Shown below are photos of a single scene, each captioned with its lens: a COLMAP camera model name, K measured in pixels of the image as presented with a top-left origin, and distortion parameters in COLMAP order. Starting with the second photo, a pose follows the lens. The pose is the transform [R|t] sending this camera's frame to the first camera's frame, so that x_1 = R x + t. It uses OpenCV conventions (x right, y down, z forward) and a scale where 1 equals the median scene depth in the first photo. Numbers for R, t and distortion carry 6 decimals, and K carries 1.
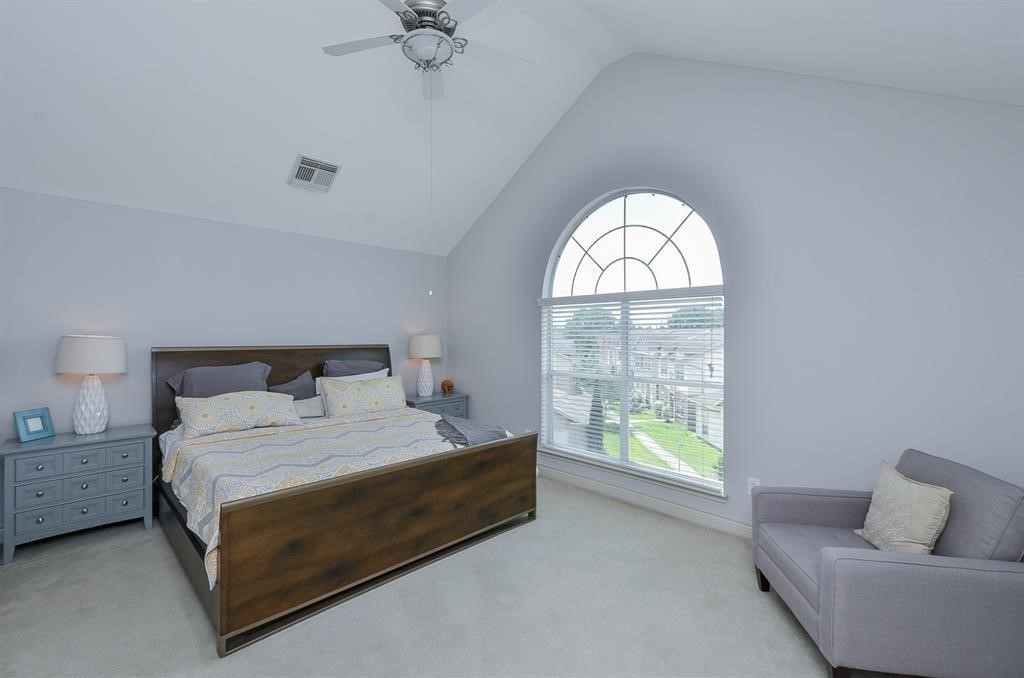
lens RADIAL K [[443.5, 0, 516.8], [0, 443.5, 338.6], [0, 0, 1]] dist [0.004184, -0.000294]
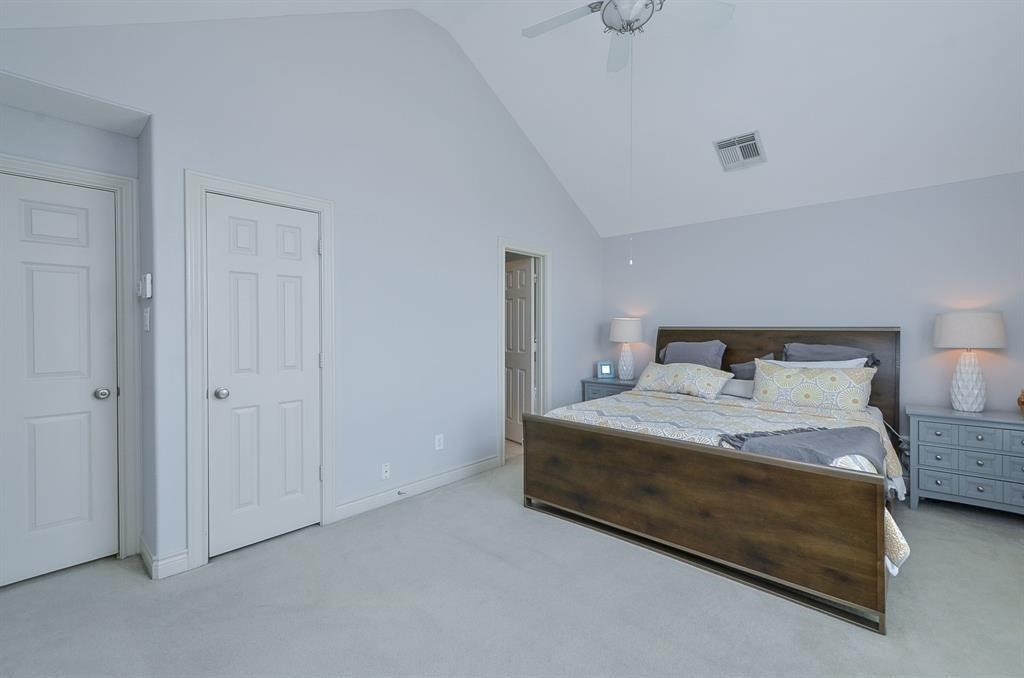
lens RADIAL K [[443.5, 0, 515.7], [0, 443.5, 331.6], [0, 0, 1]] dist [0.004184, -0.000294]
pose [[0.038141, 0.009746, -0.999225, 0.535661], [-0.006774, 0.999932, 0.009494, 0.026107], [0.999249, 0.006407, 0.038204, 0.487212]]
